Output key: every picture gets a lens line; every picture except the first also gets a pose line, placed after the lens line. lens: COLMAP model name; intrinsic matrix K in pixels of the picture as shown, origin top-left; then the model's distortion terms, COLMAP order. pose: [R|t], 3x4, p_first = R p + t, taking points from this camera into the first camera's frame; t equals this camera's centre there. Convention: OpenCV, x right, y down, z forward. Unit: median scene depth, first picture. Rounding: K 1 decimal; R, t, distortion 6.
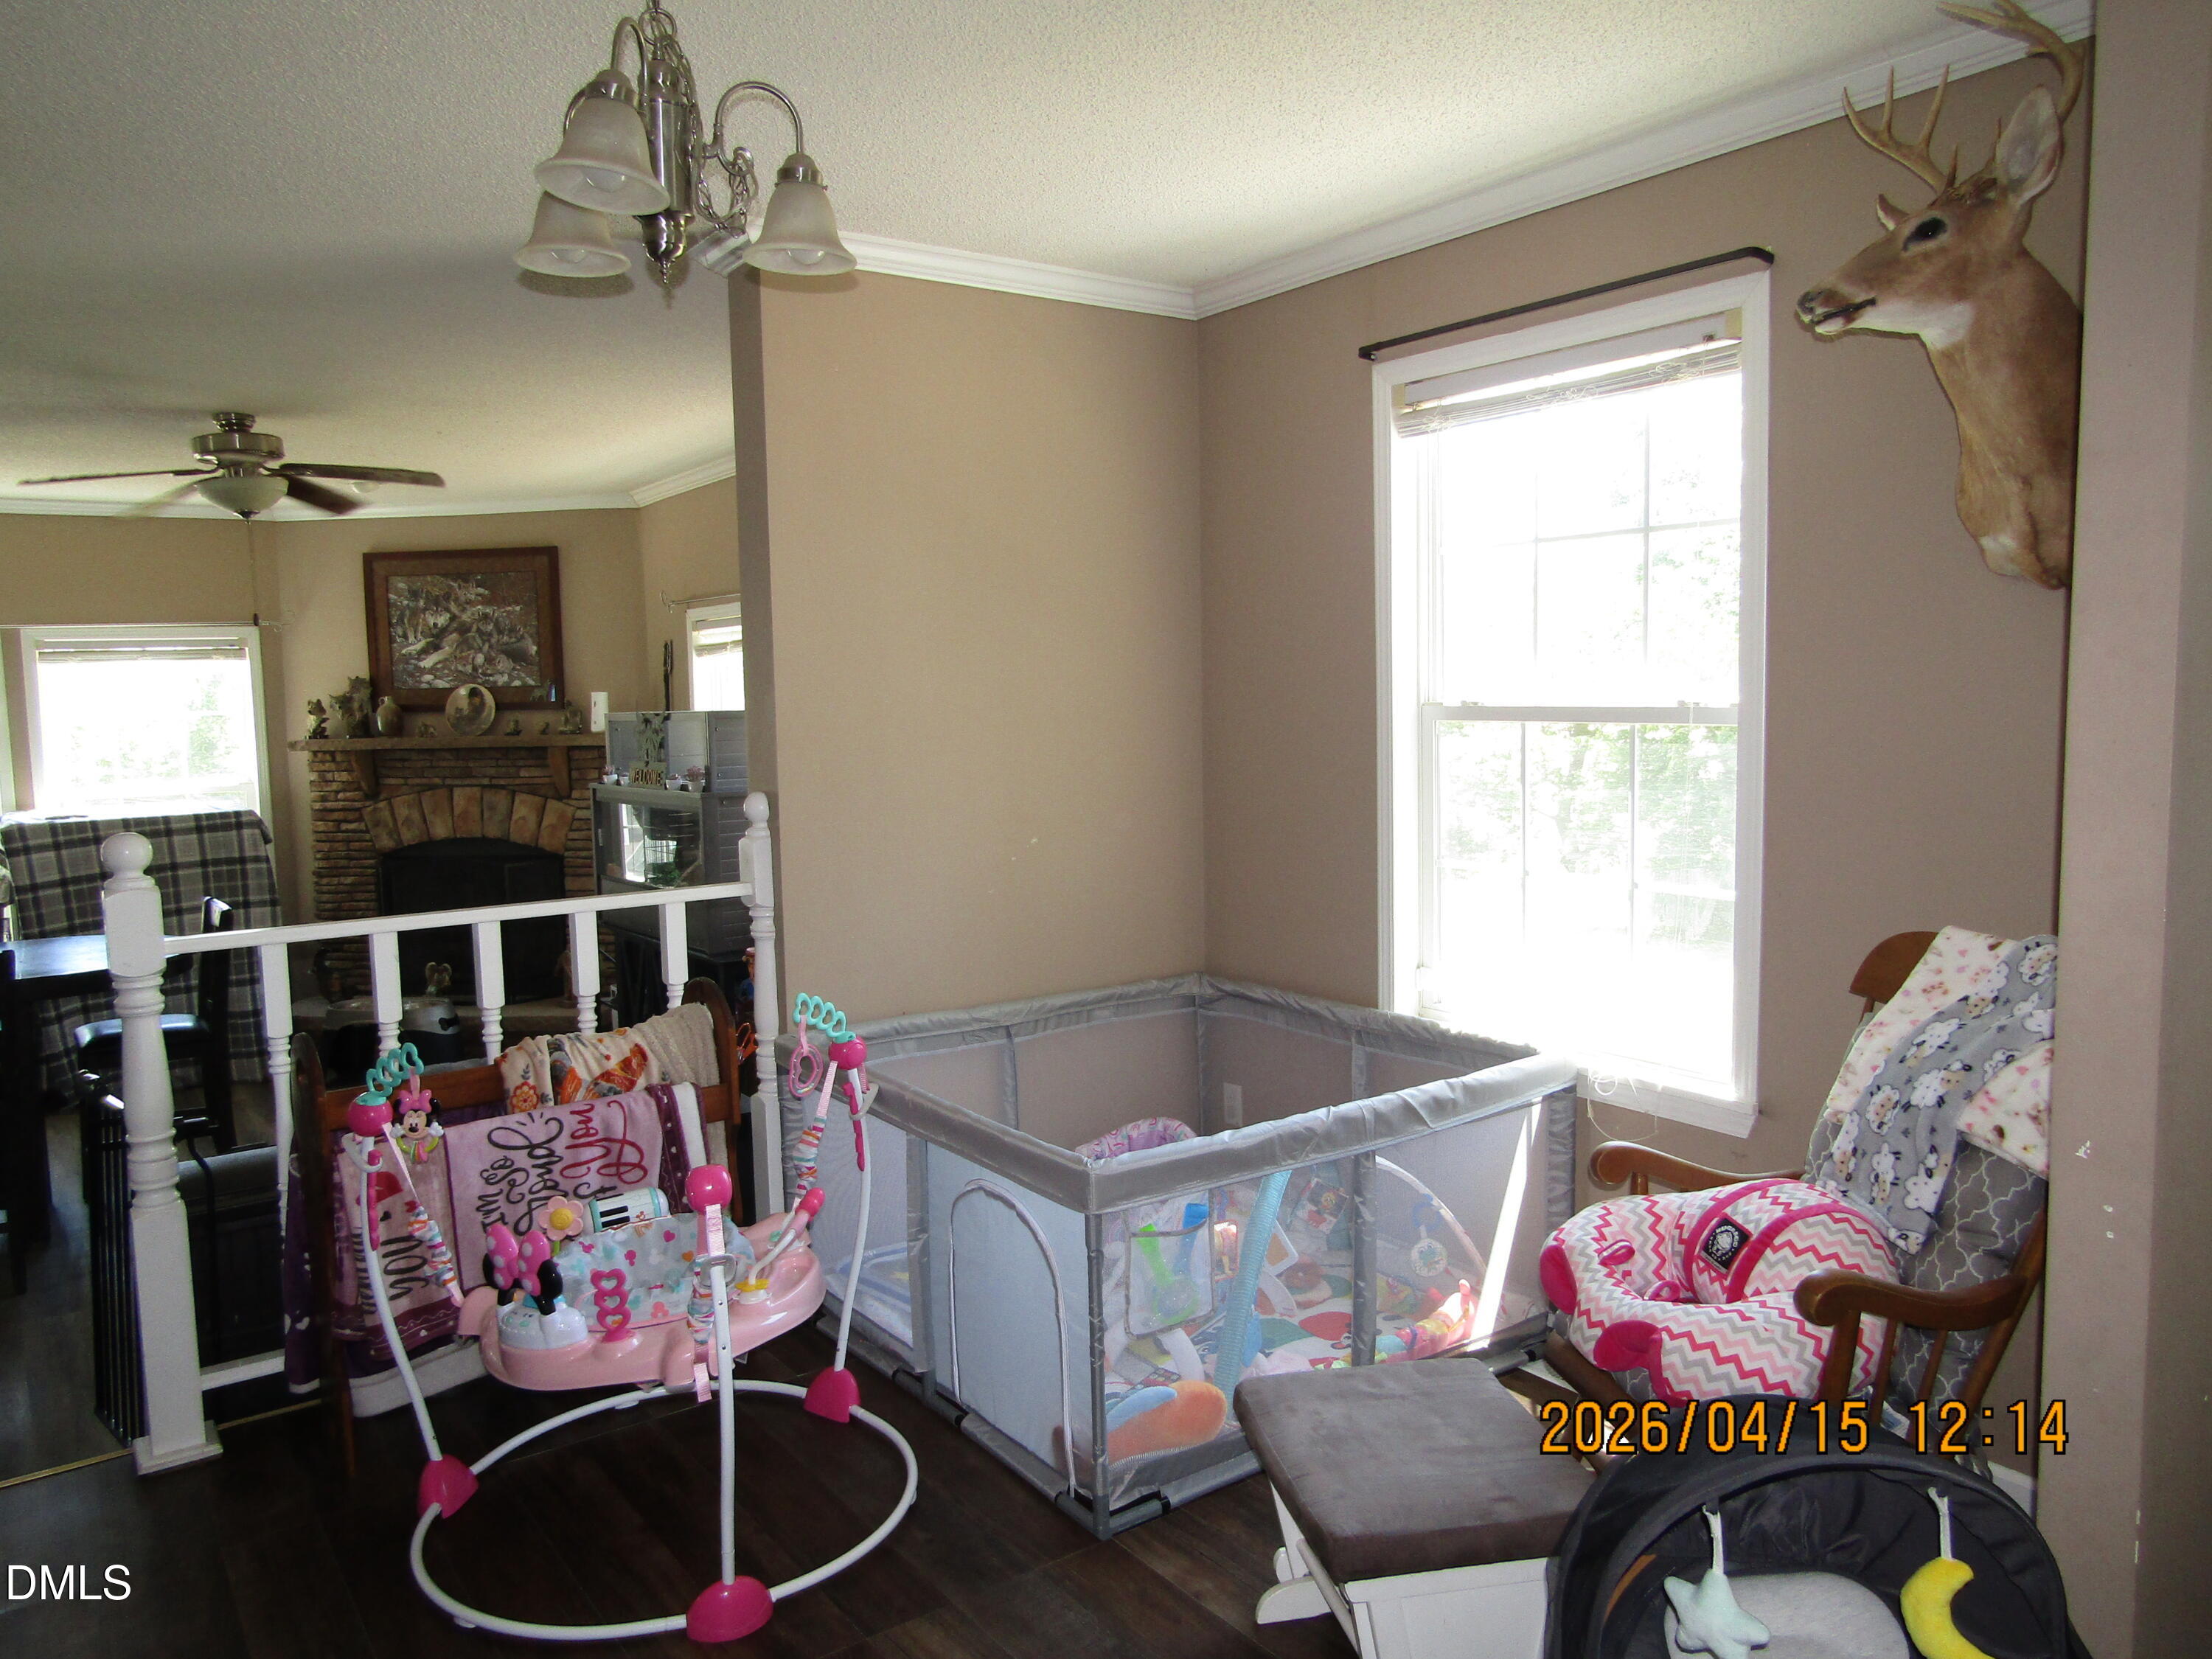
lens RADIAL K [[1586.2, 0, 1117.7], [0, 1586.2, 816.7], [0, 0, 1]] dist [-0.023558, 0.011073]
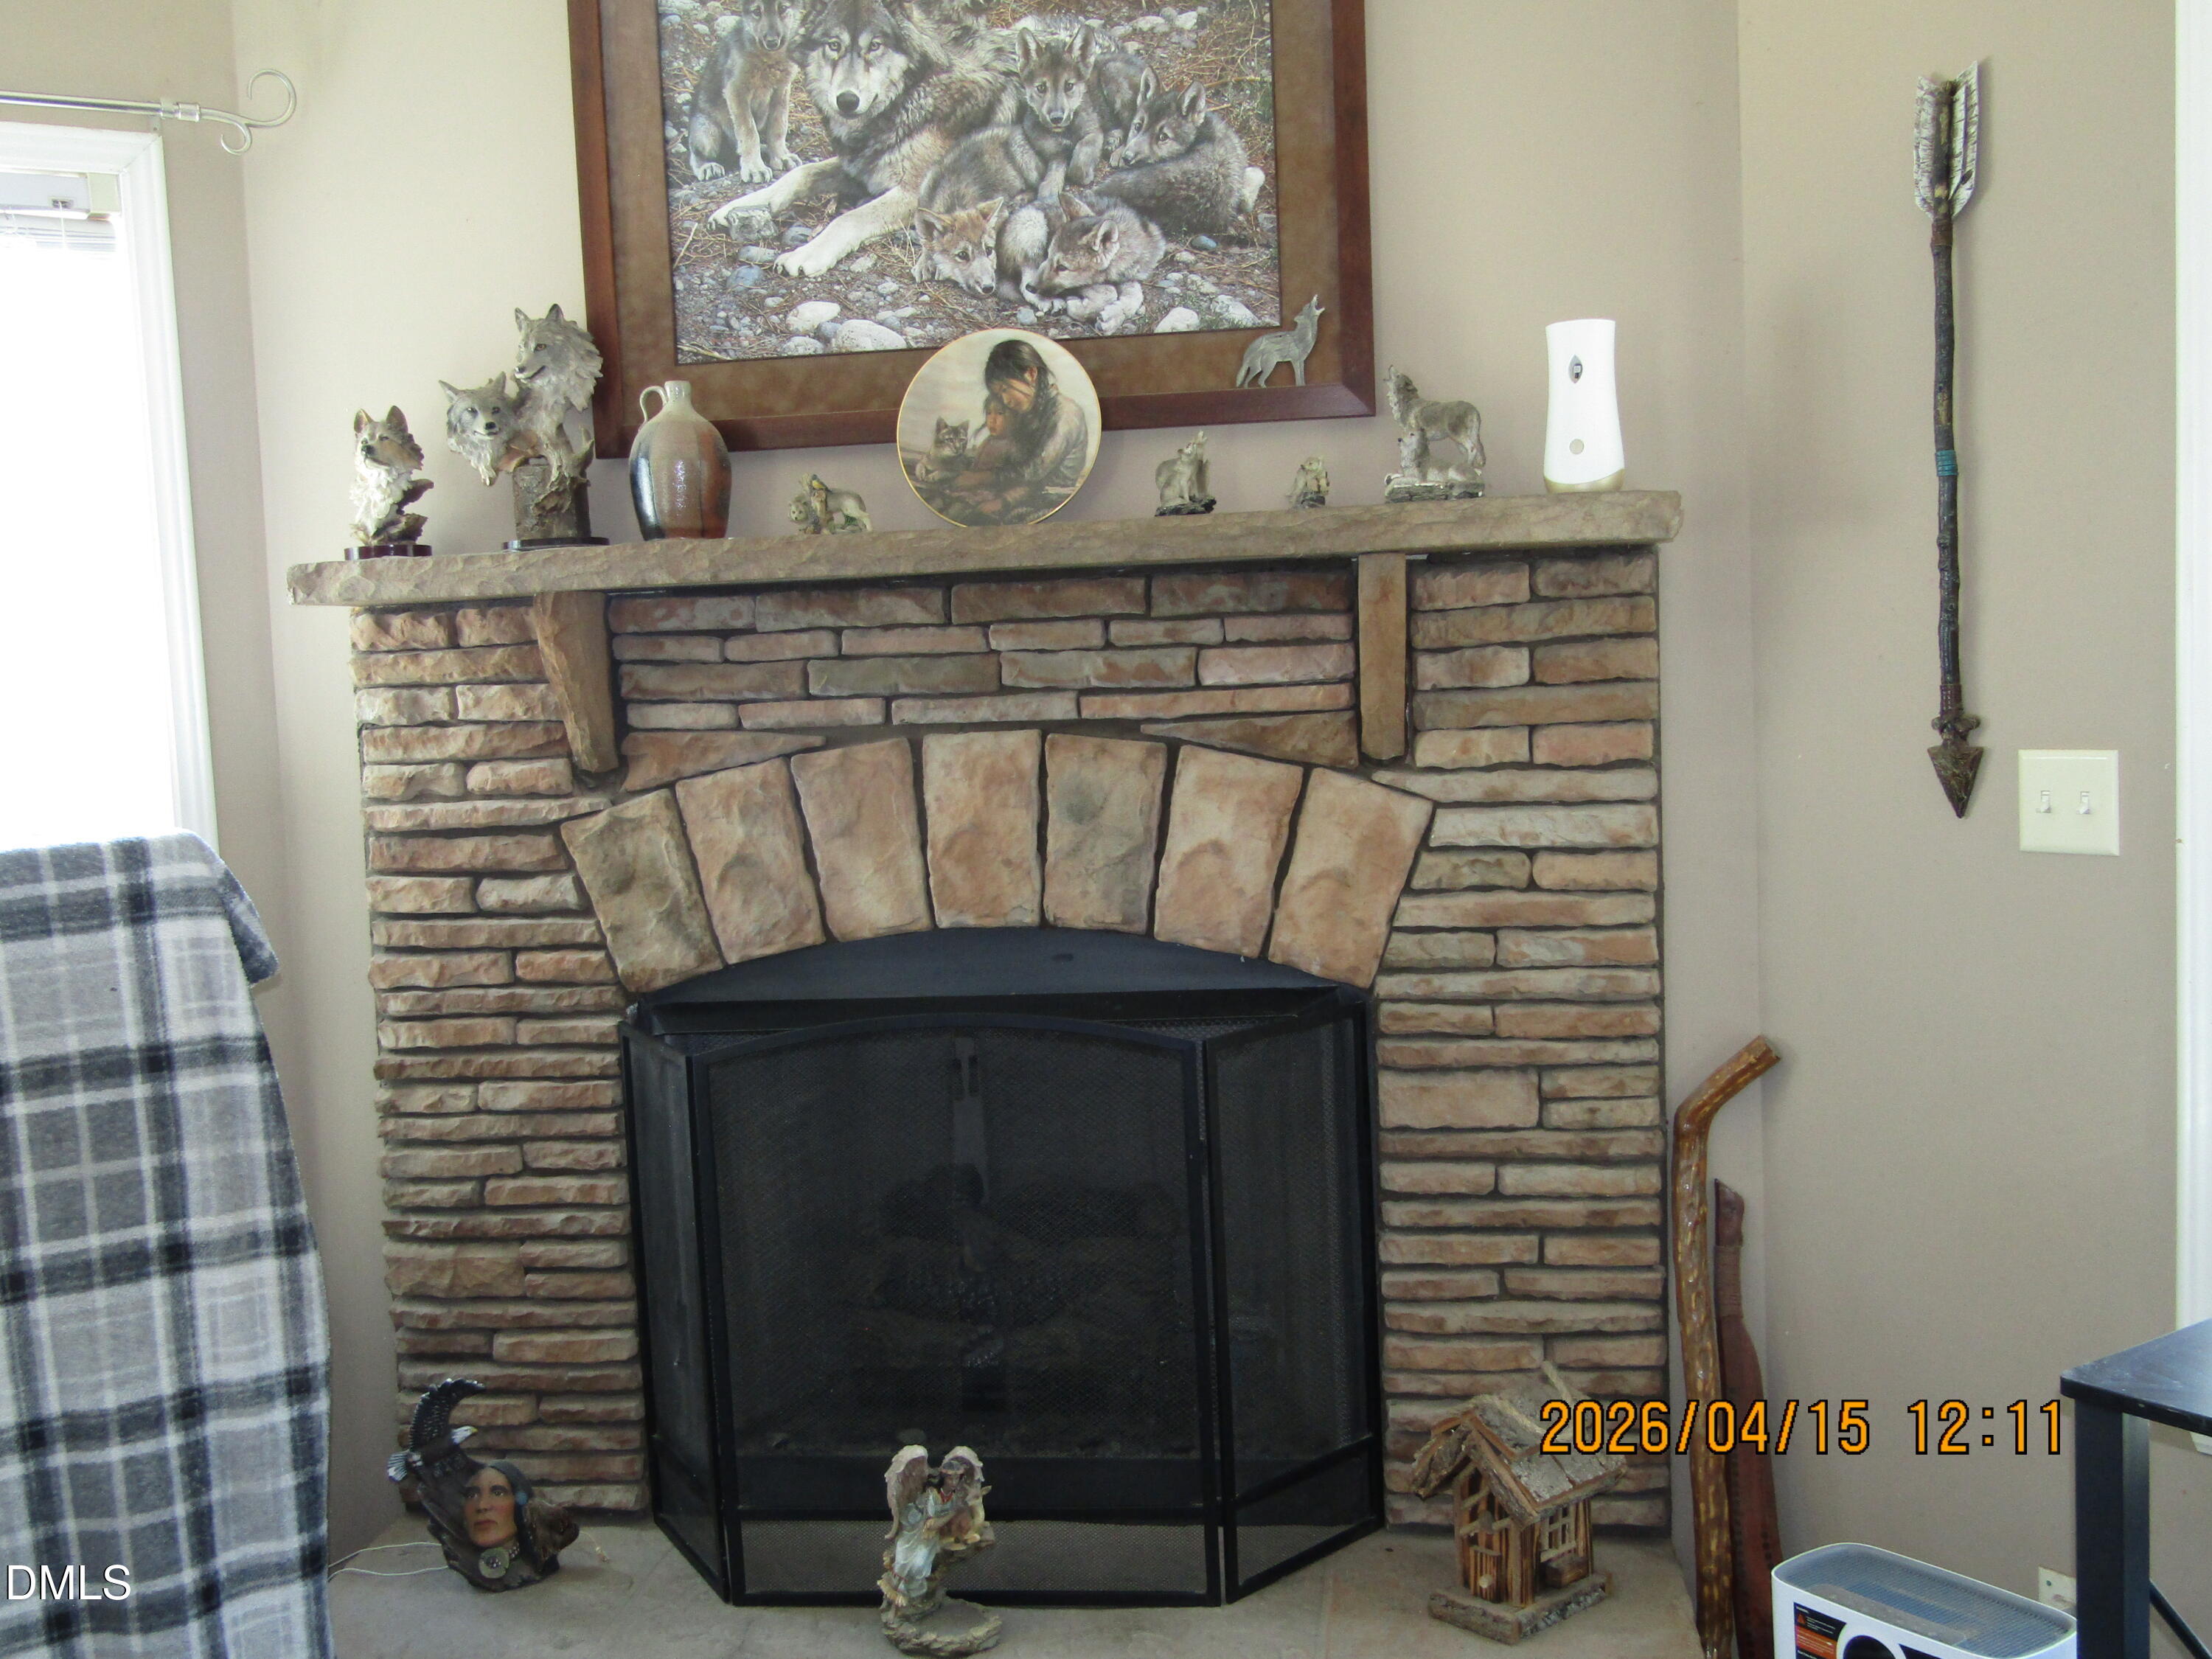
lens RADIAL K [[2225.2, 0, 1094.0], [0, 2225.2, 822.3], [0, 0, 1]] dist [0.006774, 0.000000]
pose [[0.999292, -0.018827, -0.032568, -0.382690], [0.018628, 0.999806, -0.006381, -0.001423], [0.032682, 0.005770, 0.999449, 0.639868]]
